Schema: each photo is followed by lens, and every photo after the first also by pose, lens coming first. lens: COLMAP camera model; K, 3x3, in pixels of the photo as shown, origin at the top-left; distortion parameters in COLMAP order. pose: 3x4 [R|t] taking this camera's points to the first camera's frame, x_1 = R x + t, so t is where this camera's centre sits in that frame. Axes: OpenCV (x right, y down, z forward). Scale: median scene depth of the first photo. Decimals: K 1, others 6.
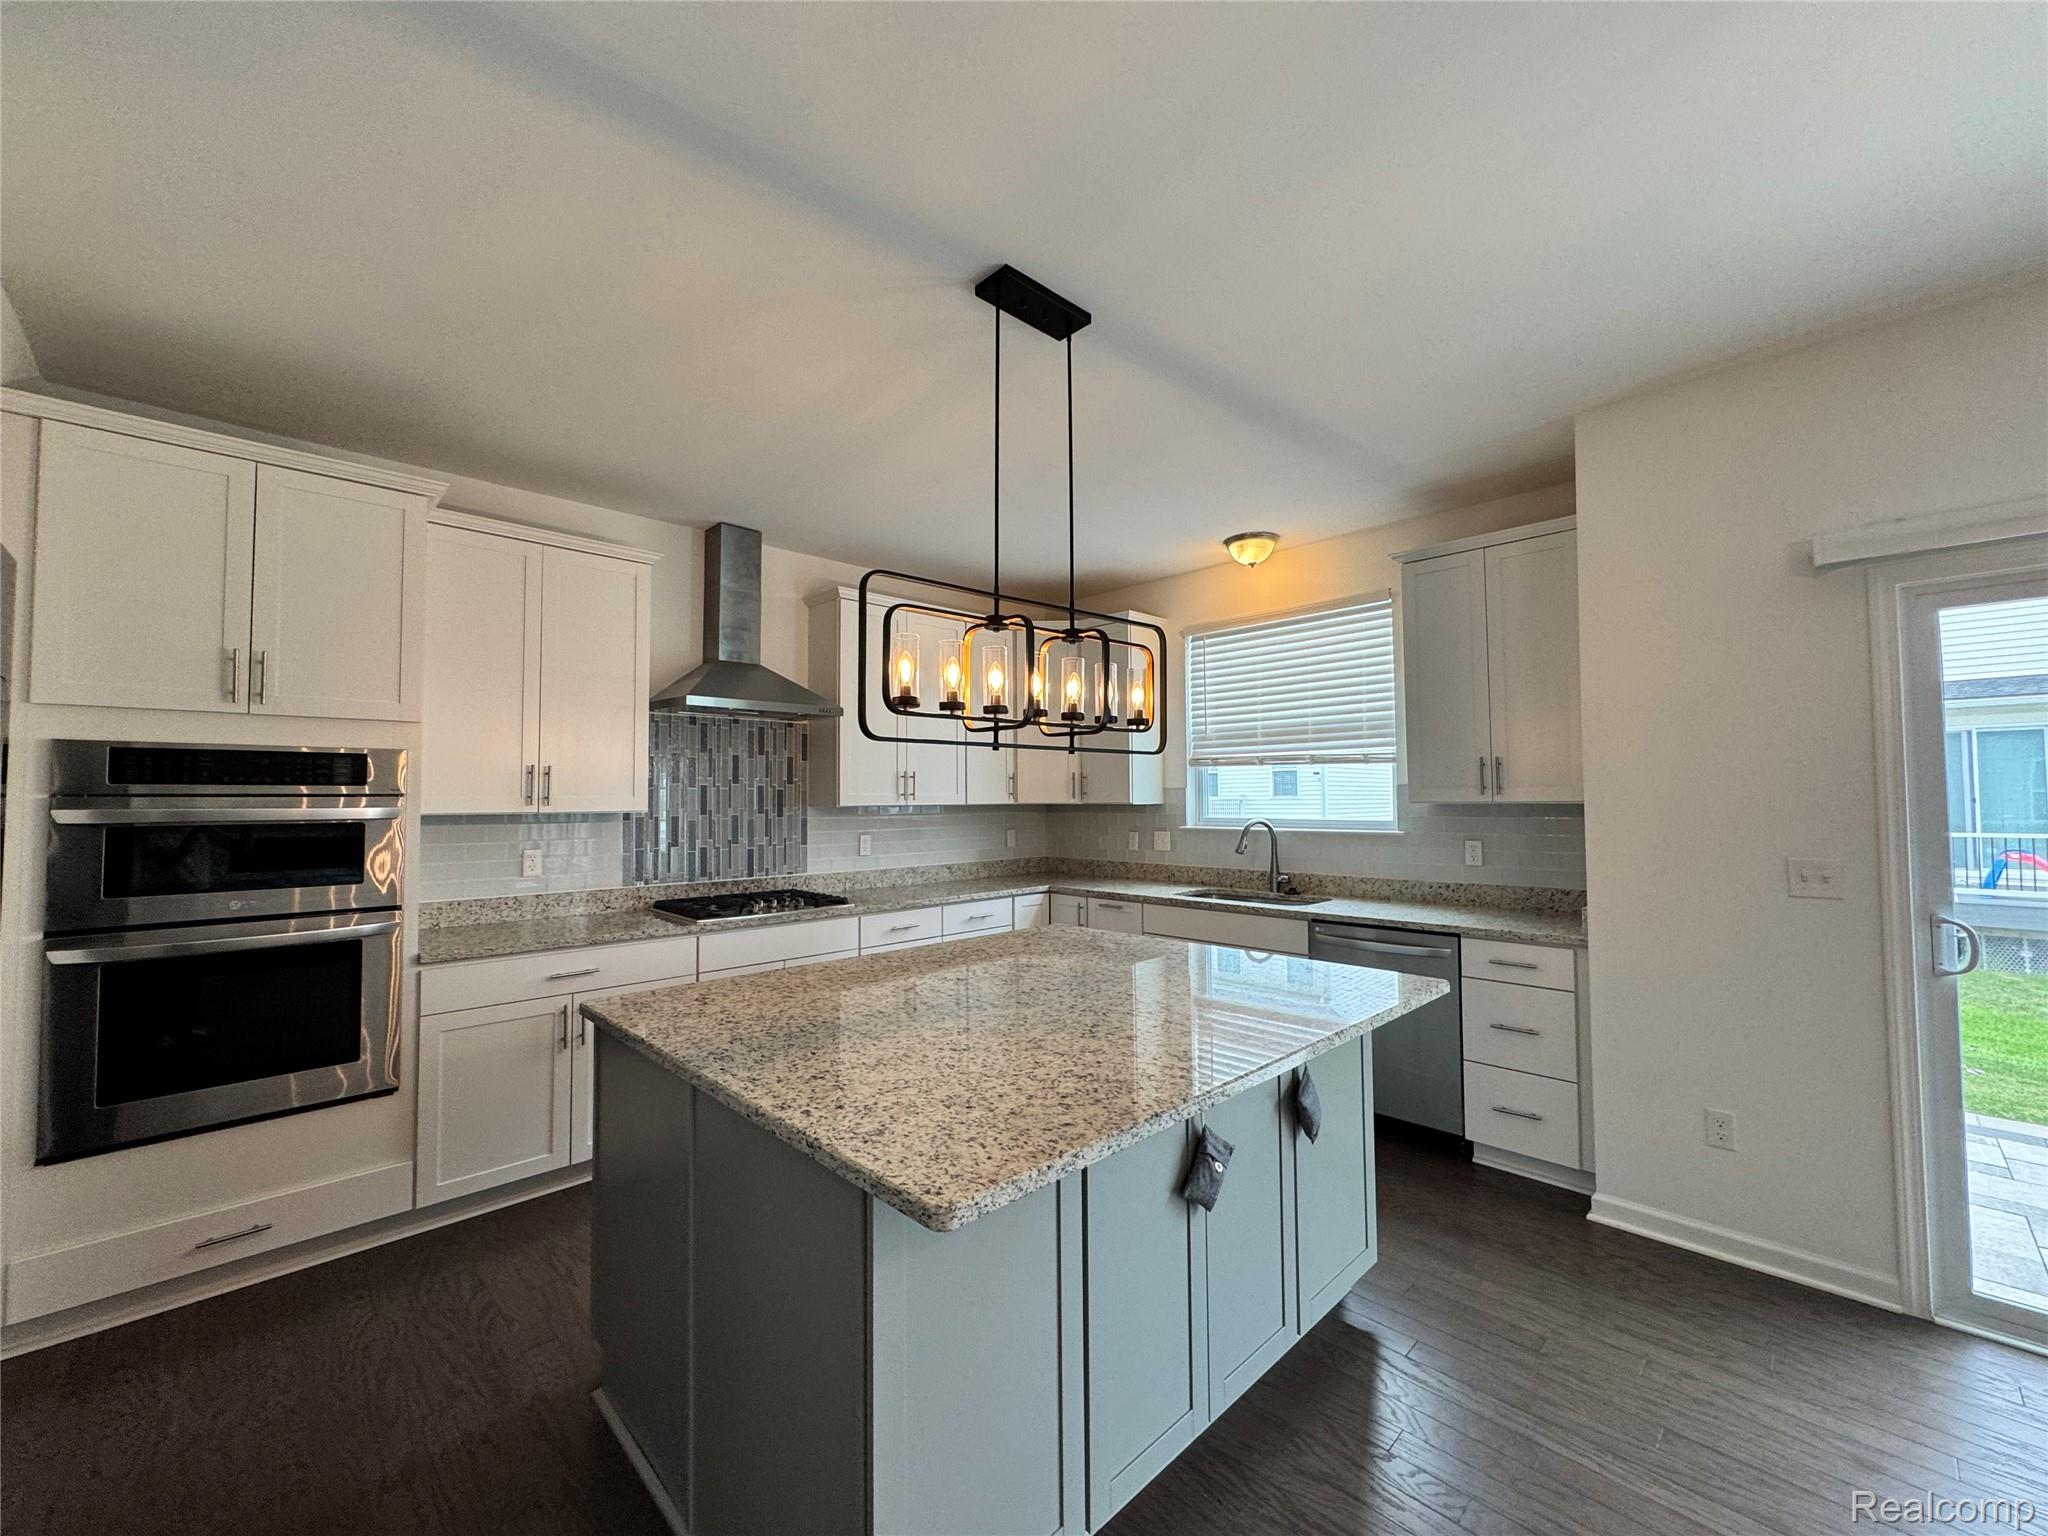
lens RADIAL K [[819.7, 0, 1024.0], [0, 819.7, 768.0], [0, 0, 1]] dist [-0.003755, 0.000524]
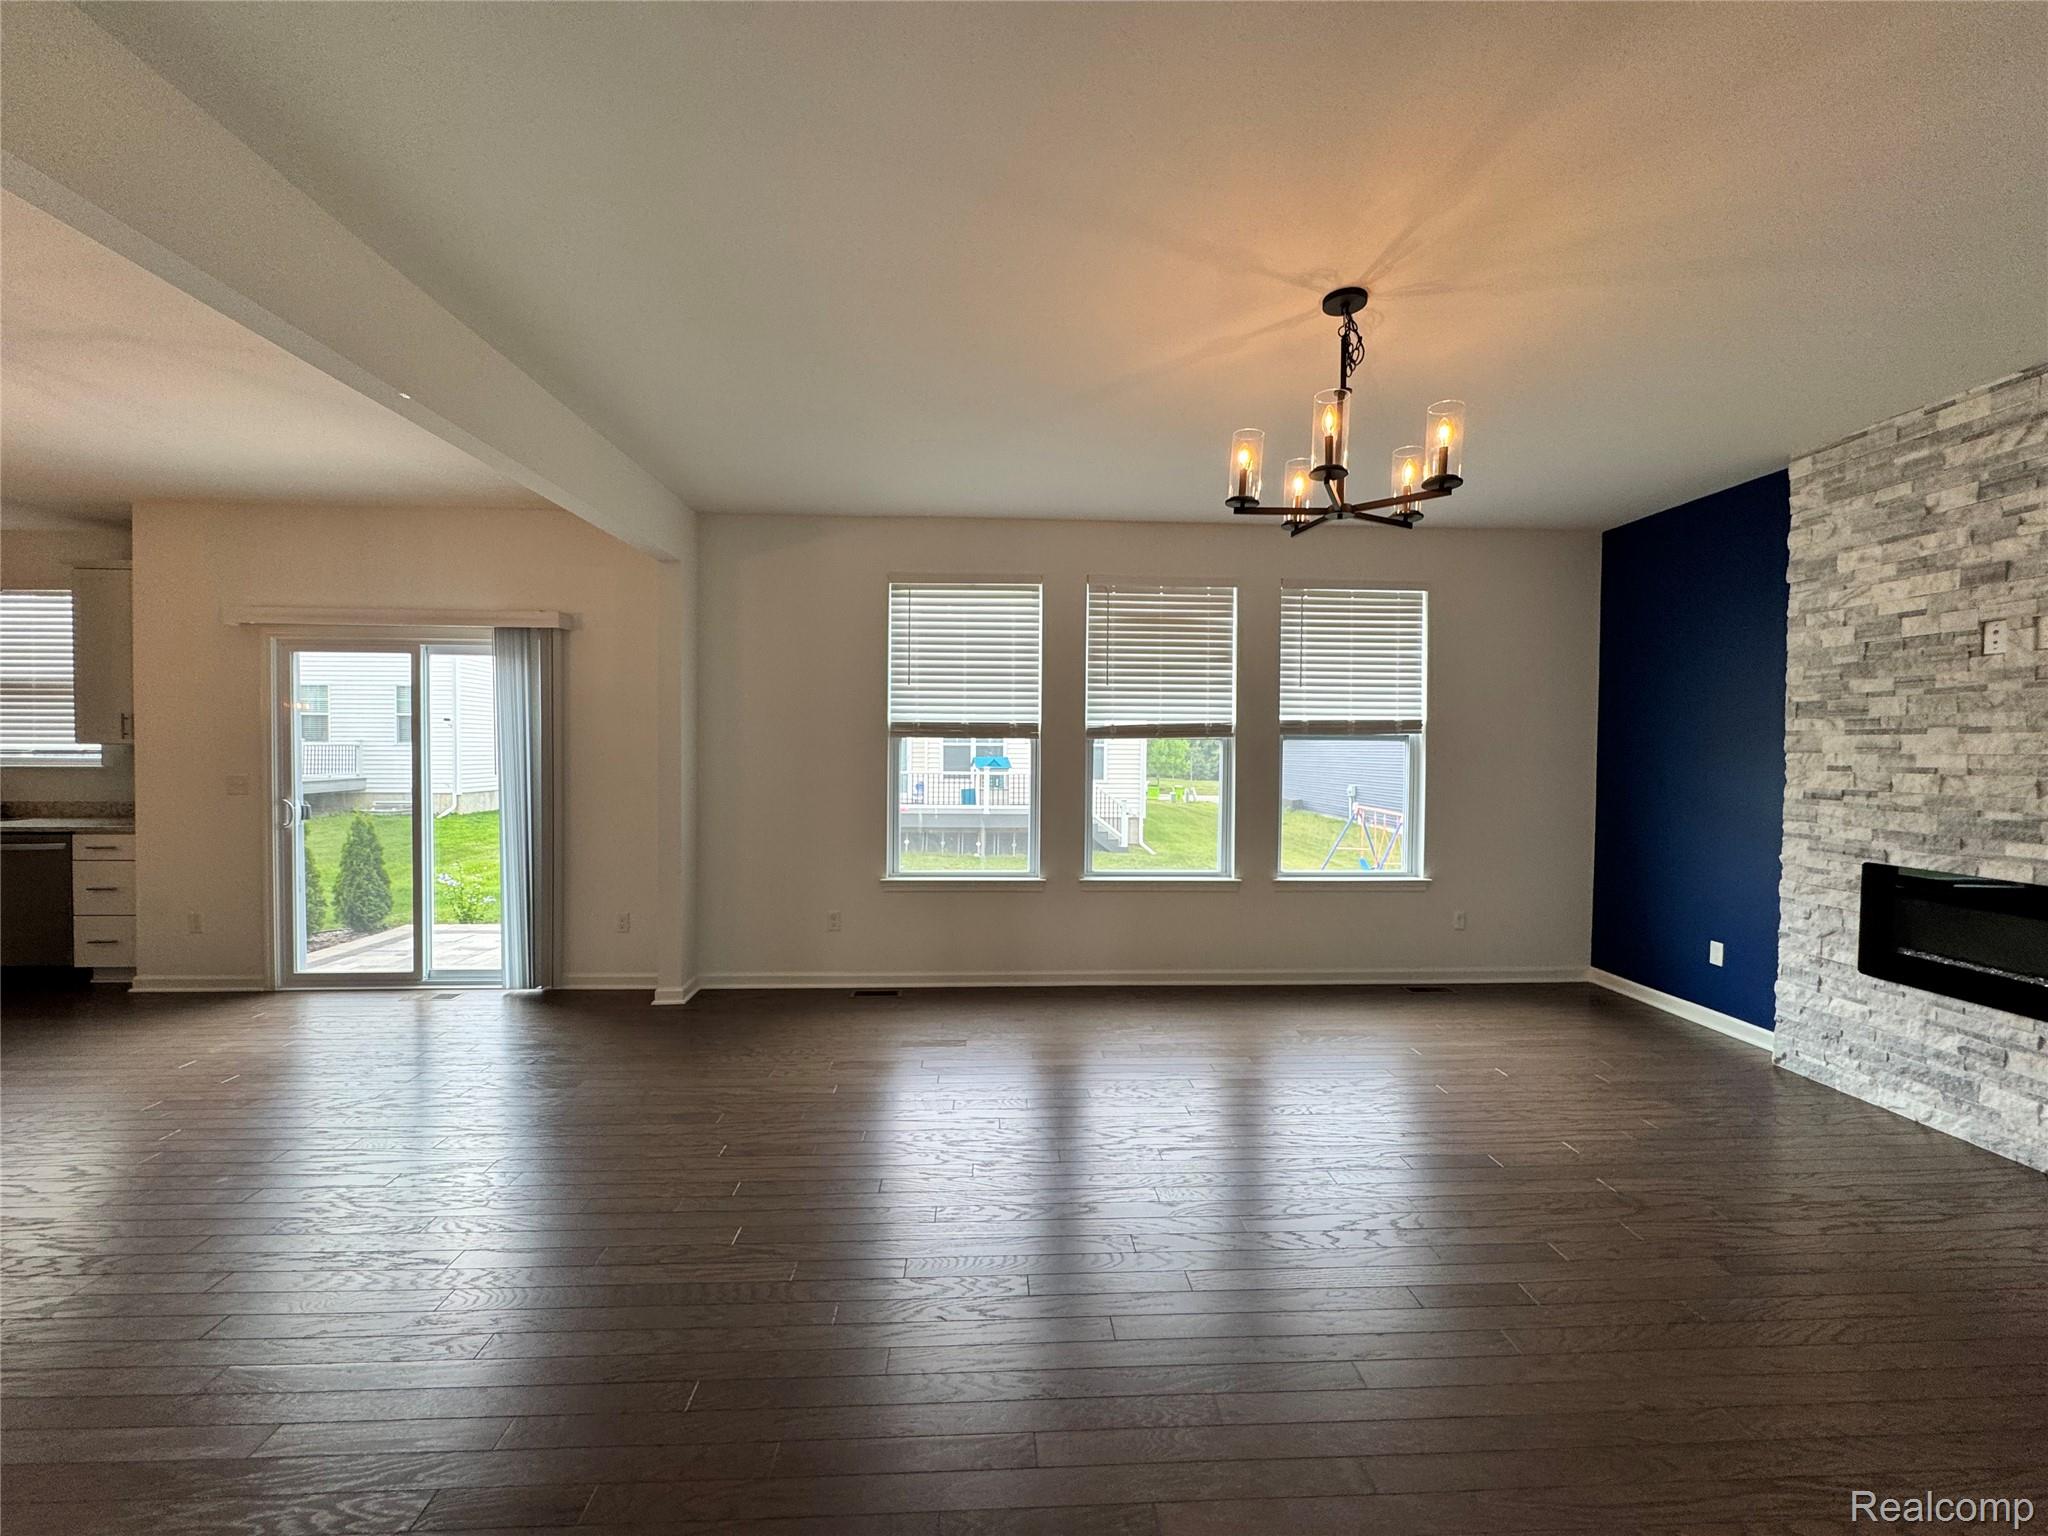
lens RADIAL K [[819.7, 0, 1024.0], [0, 819.7, 768.0], [0, 0, 1]] dist [-0.003755, 0.000524]
pose [[0.663382, -0.005972, 0.748257, 0.527771], [-0.040440, 0.998221, 0.043820, -0.044783], [-0.747187, -0.059329, 0.661960, -1.168798]]
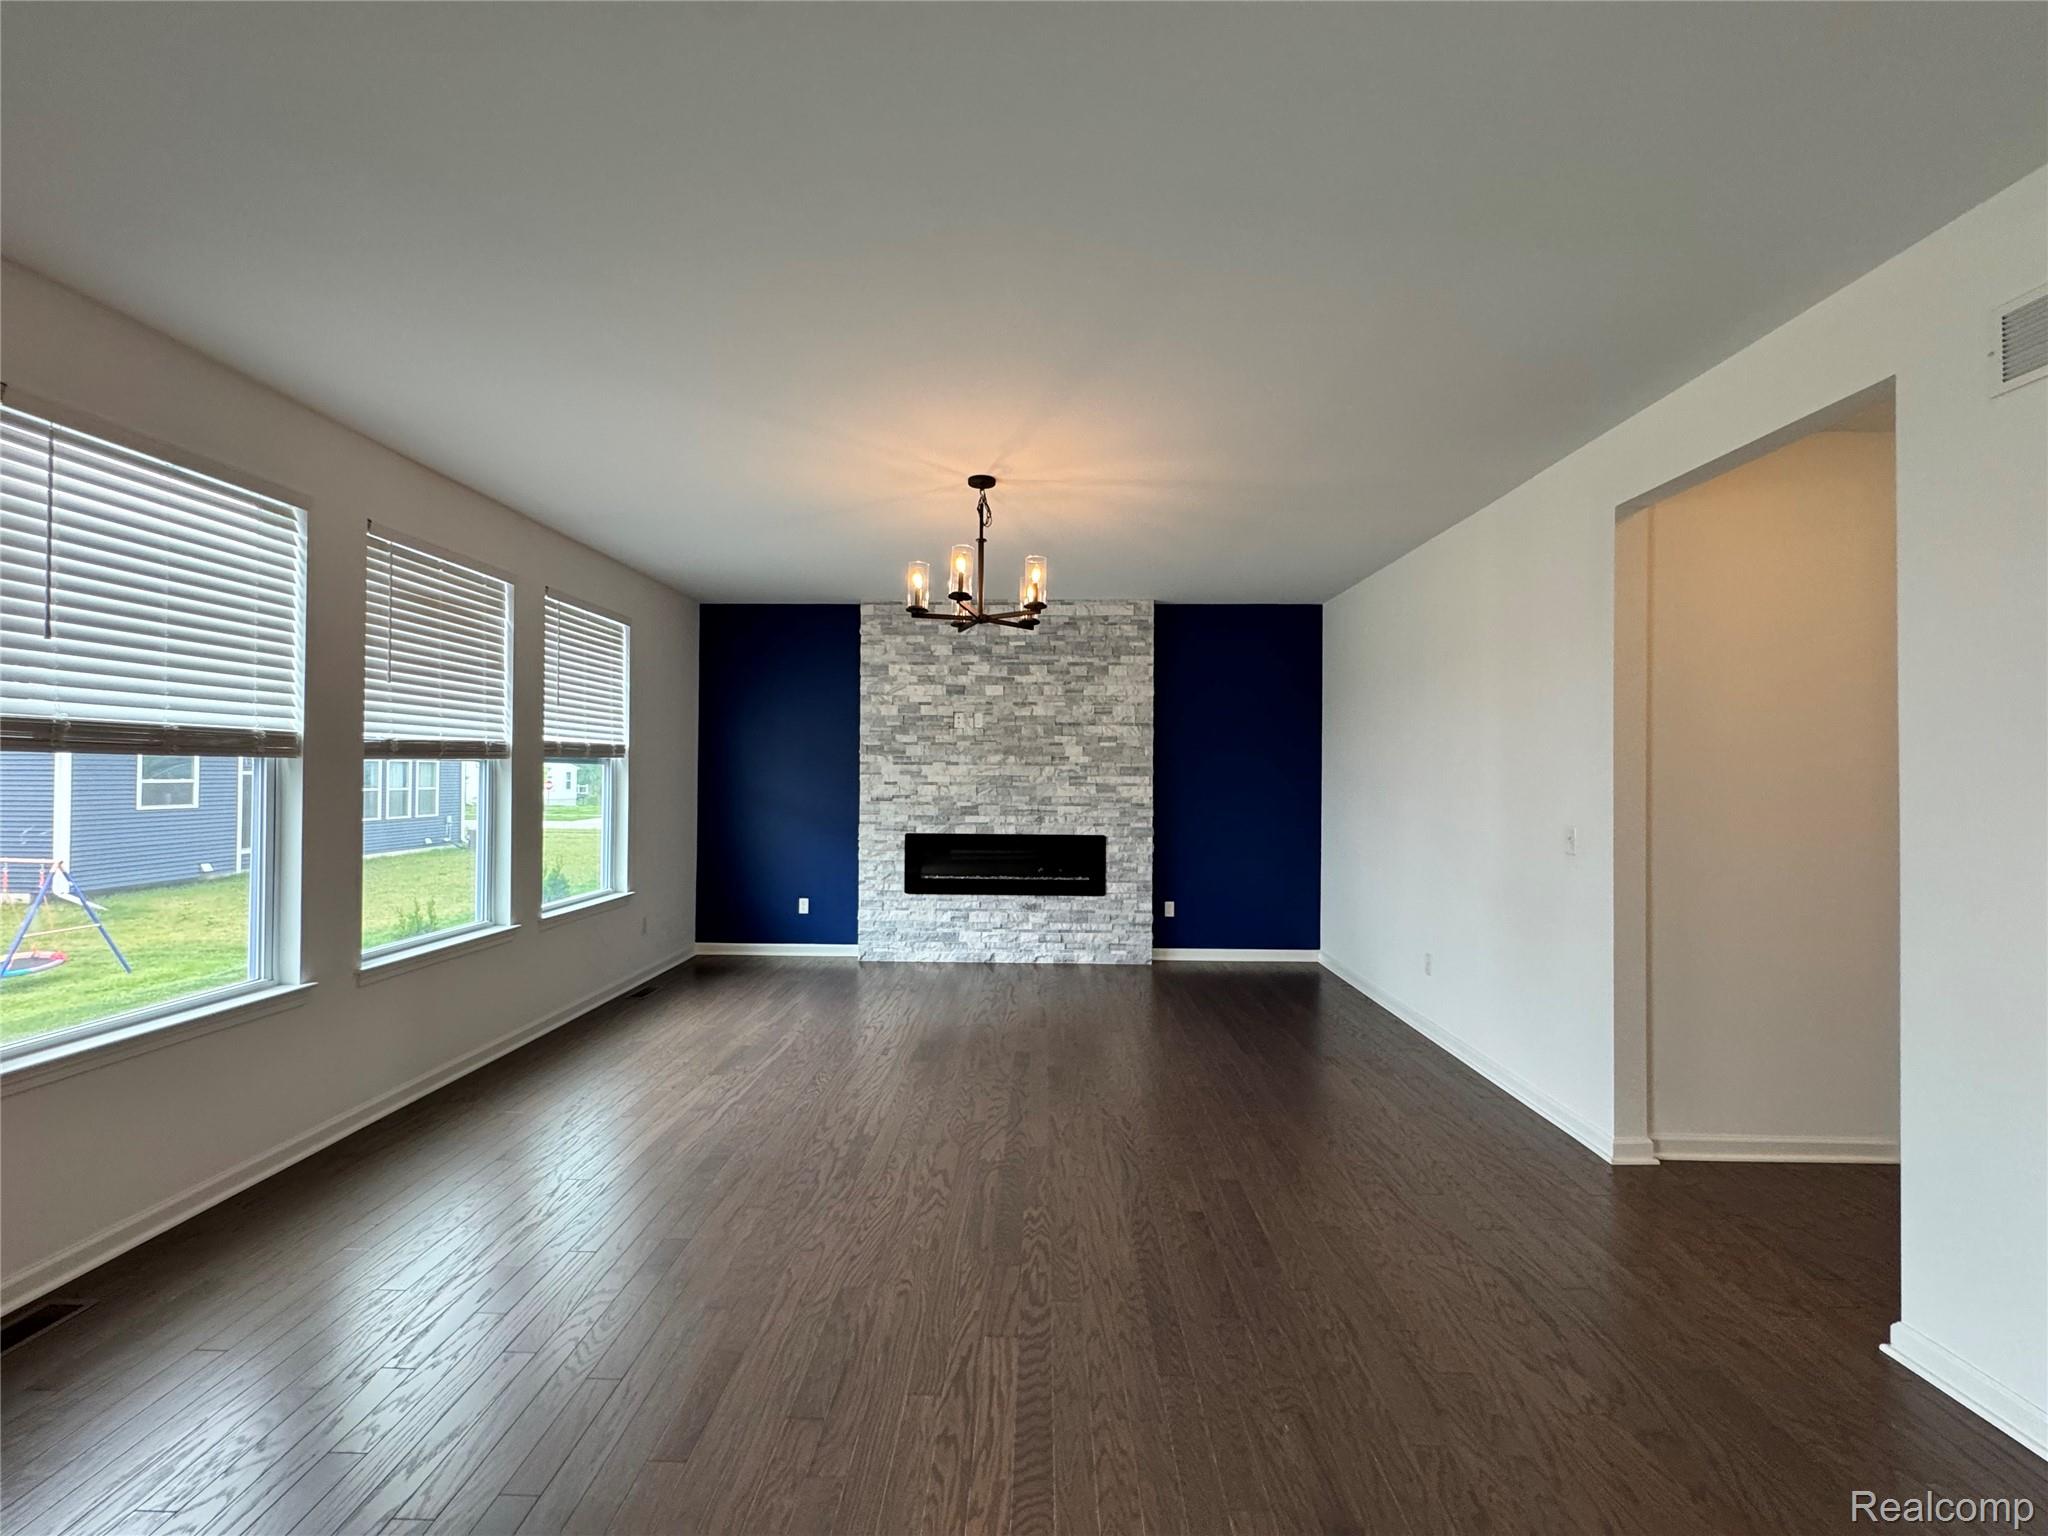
lens RADIAL K [[817.8, 0, 1025.3], [0, 817.8, 767.3], [0, 0, 1]] dist [-0.003442, 0.000441]
pose [[-0.698445, 0.009470, 0.715601, 0.437501], [-0.028125, 0.998777, -0.040668, -0.010431], [-0.715110, -0.048531, -0.697325, -0.192284]]
